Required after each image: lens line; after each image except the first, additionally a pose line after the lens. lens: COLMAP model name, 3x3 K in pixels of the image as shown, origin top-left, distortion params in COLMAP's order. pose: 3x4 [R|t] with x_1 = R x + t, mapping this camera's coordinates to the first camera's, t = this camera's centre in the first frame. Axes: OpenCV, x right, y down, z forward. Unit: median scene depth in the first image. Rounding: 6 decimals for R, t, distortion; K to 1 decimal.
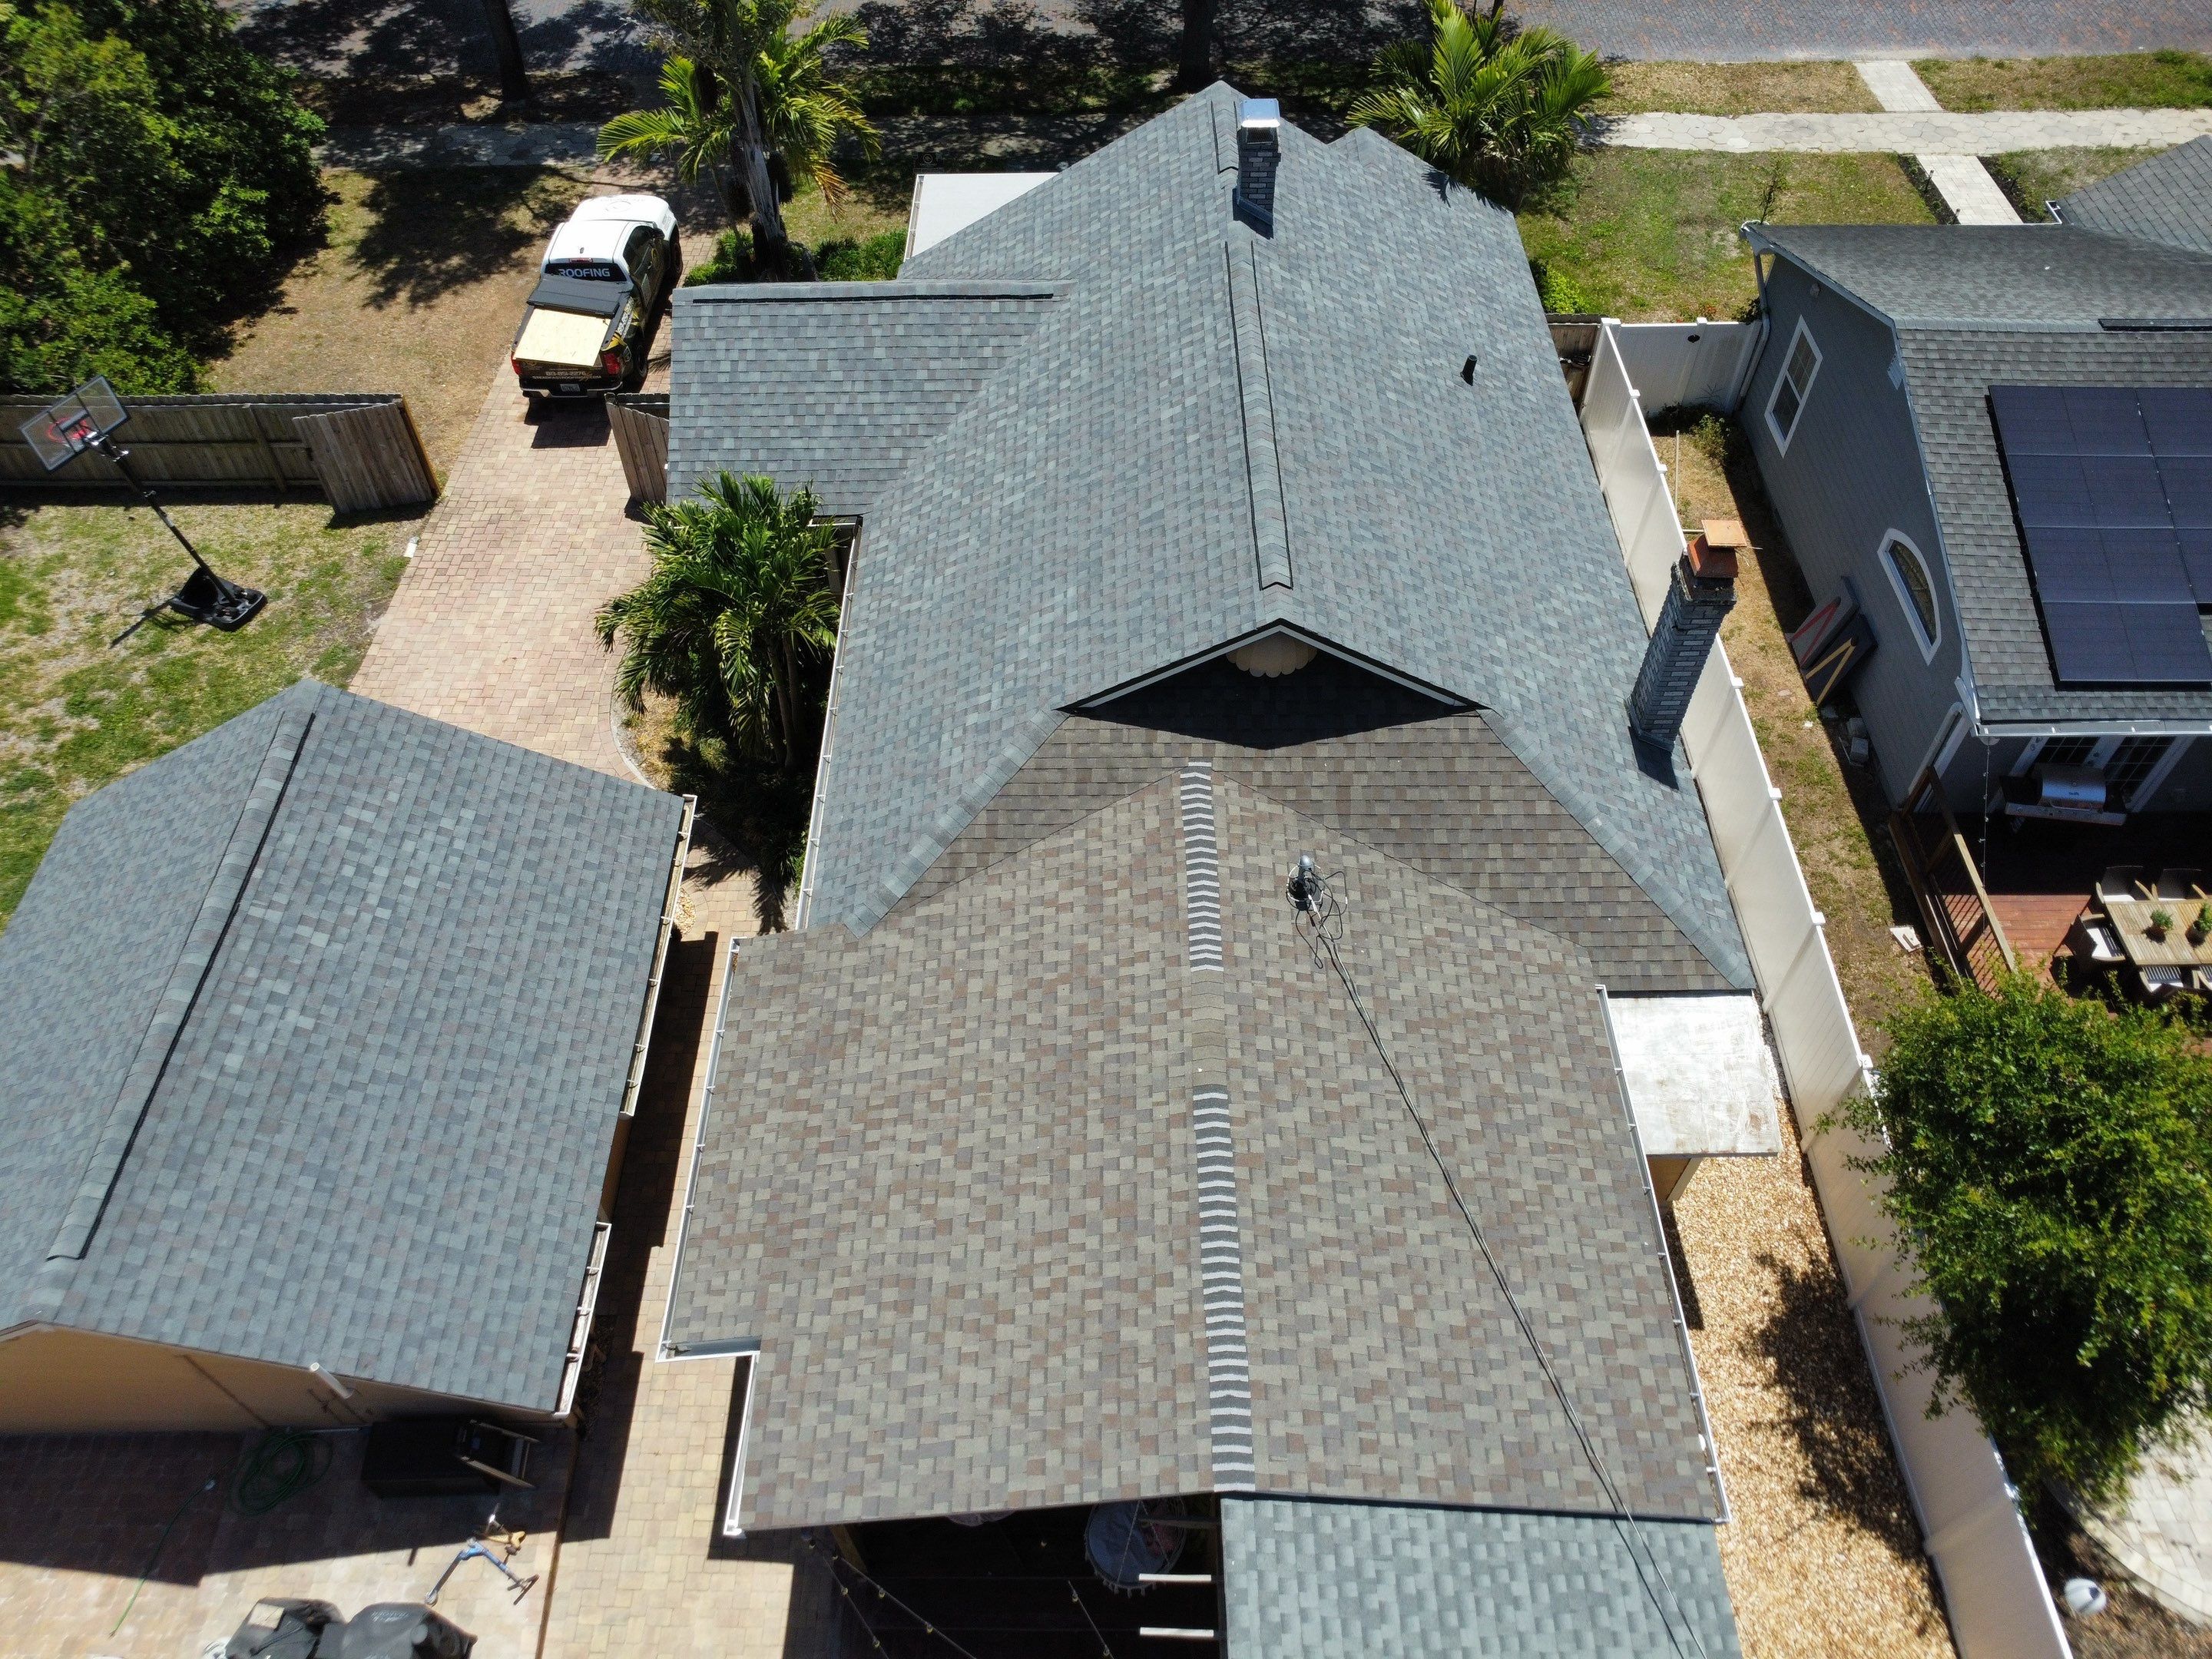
lens RADIAL K [[1610.2, 0, 1099.5], [0, 1610.2, 824.1], [0, 0, 1]] dist [-0.028615, -0.002022]
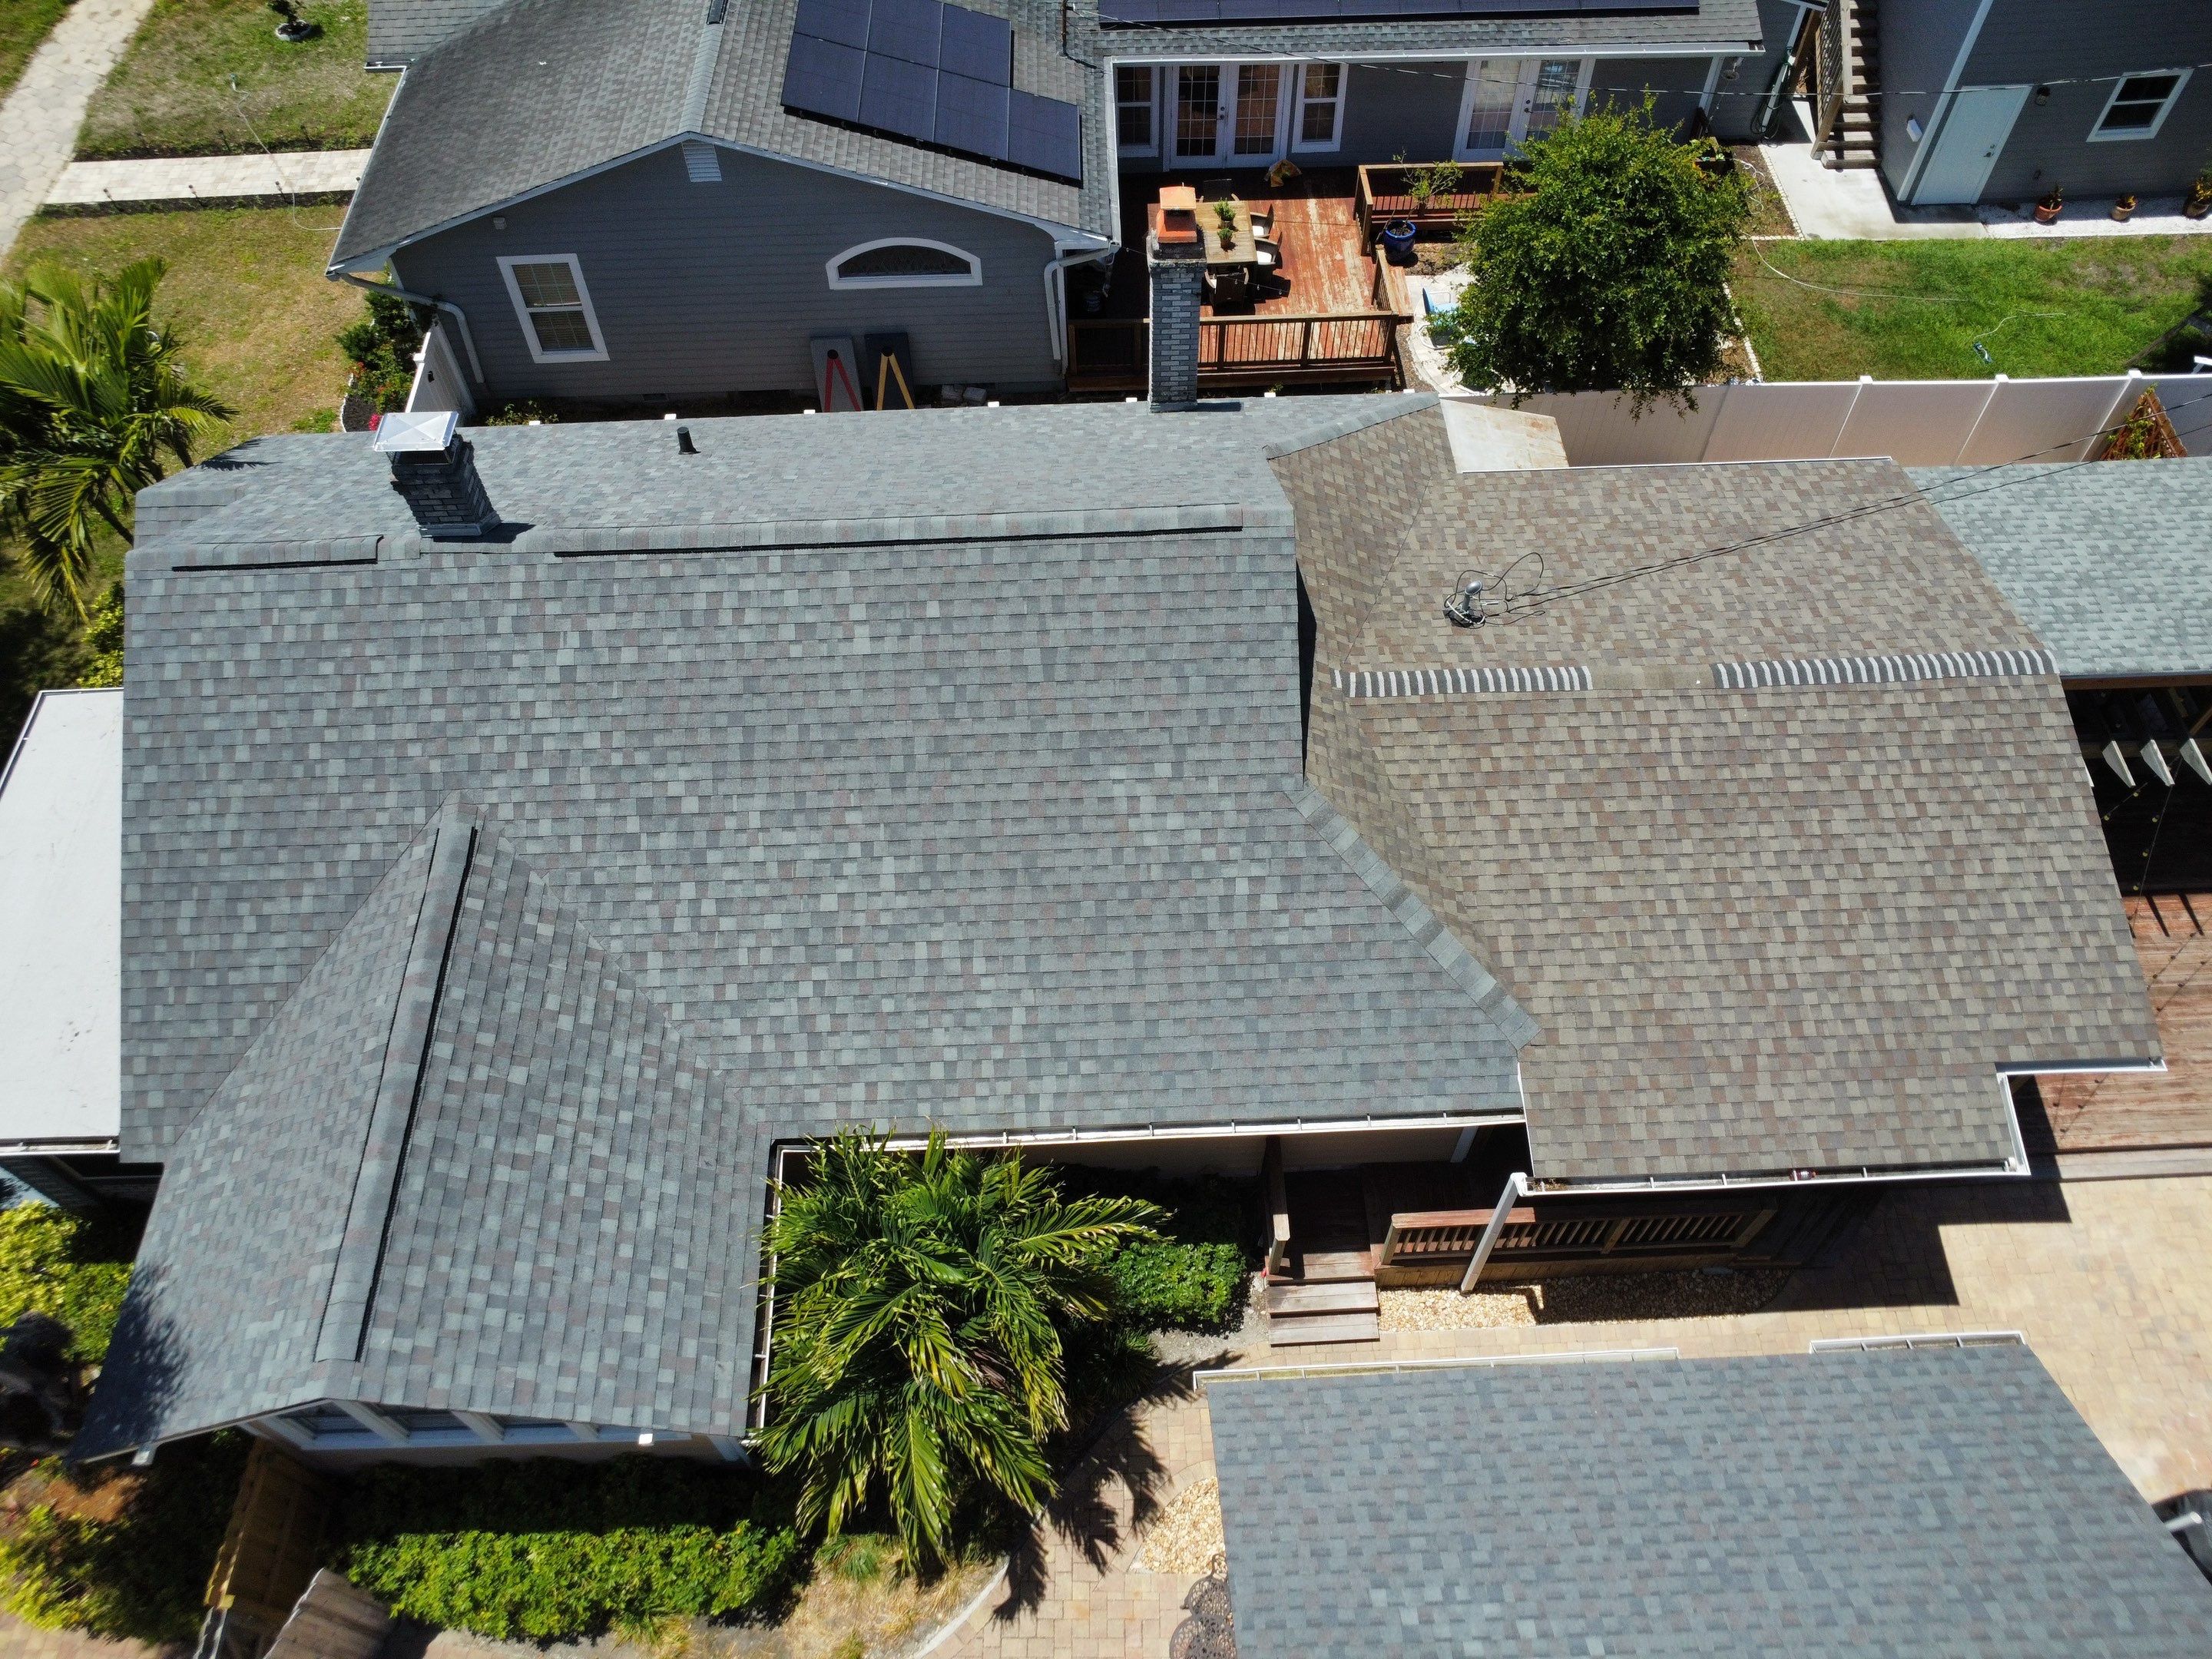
lens RADIAL K [[1610.2, 0, 1107.3], [0, 1610.2, 824.5], [0, 0, 1]] dist [-0.028615, -0.002022]
pose [[-0.032342, -0.814964, 0.578608, -0.566148], [0.782105, 0.339813, 0.522339, -0.624170], [-0.622306, 0.469426, 0.626398, 0.532327]]
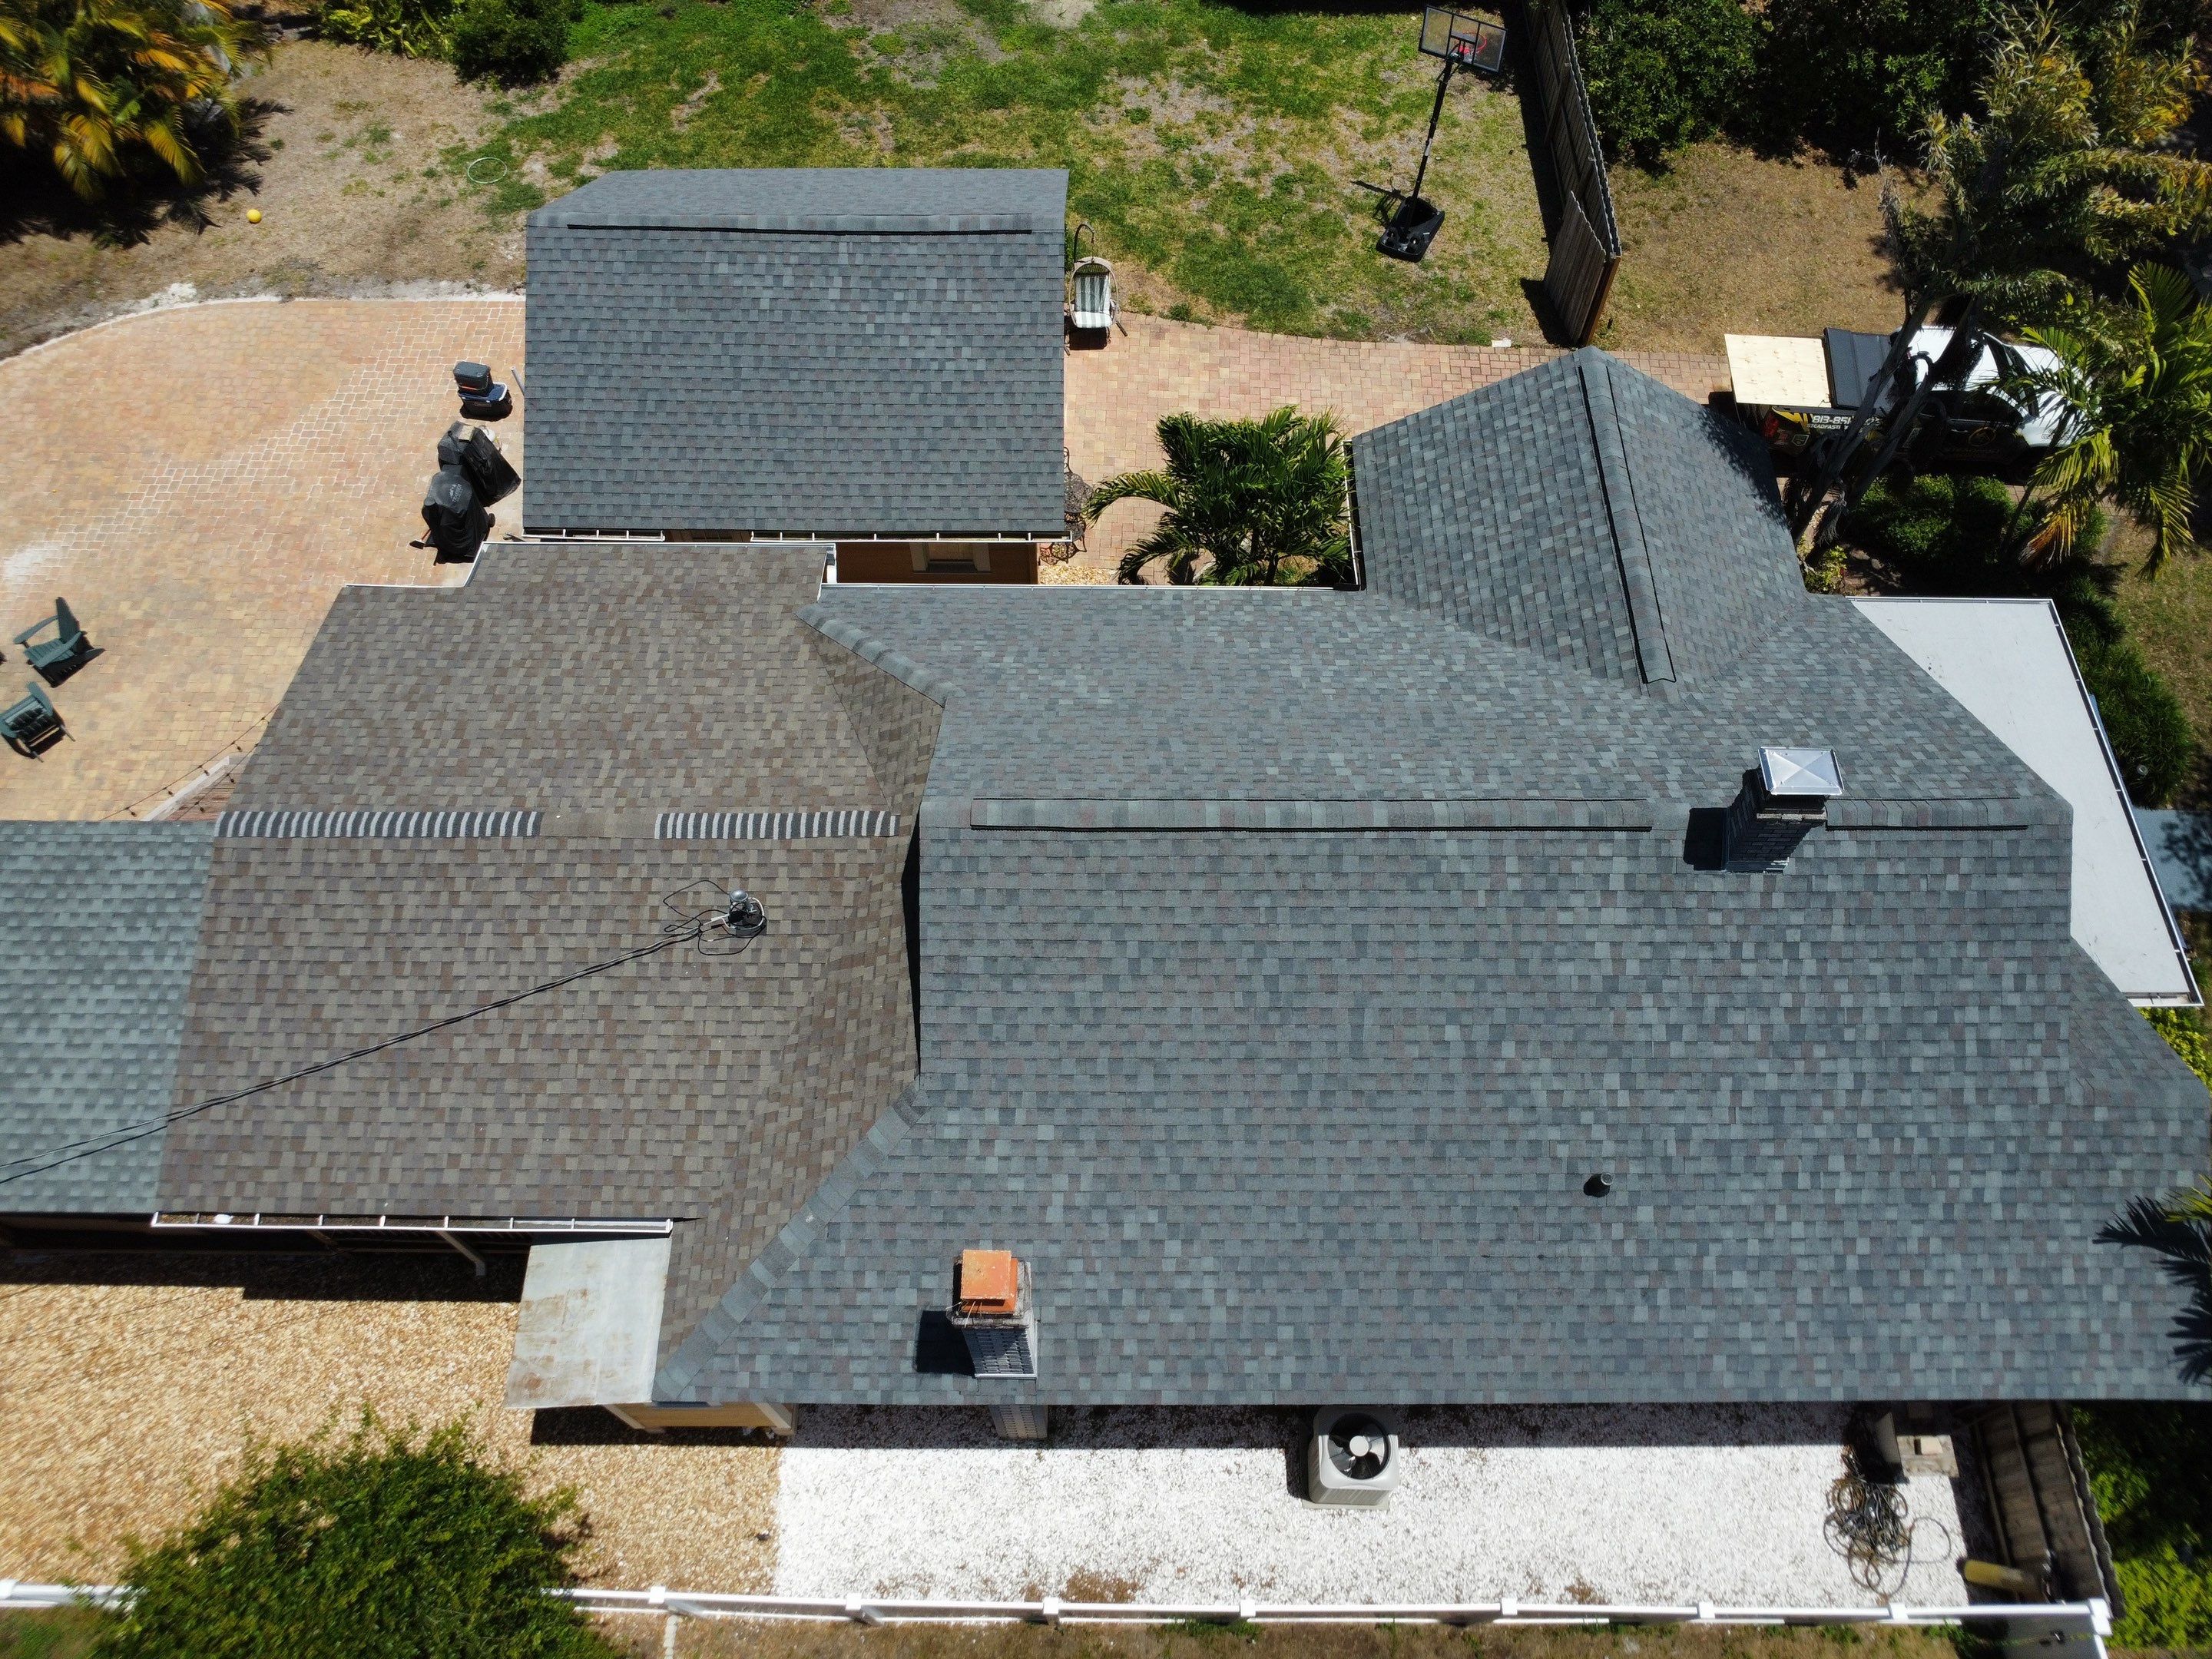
lens RADIAL K [[1610.2, 0, 1111.6], [0, 1610.2, 820.7], [0, 0, 1]] dist [-0.028615, -0.002022]
pose [[-0.004759, 0.866892, -0.498473, 0.574865], [-0.774896, 0.311881, 0.549788, -0.715666], [0.632071, 0.388881, 0.670267, 0.407866]]
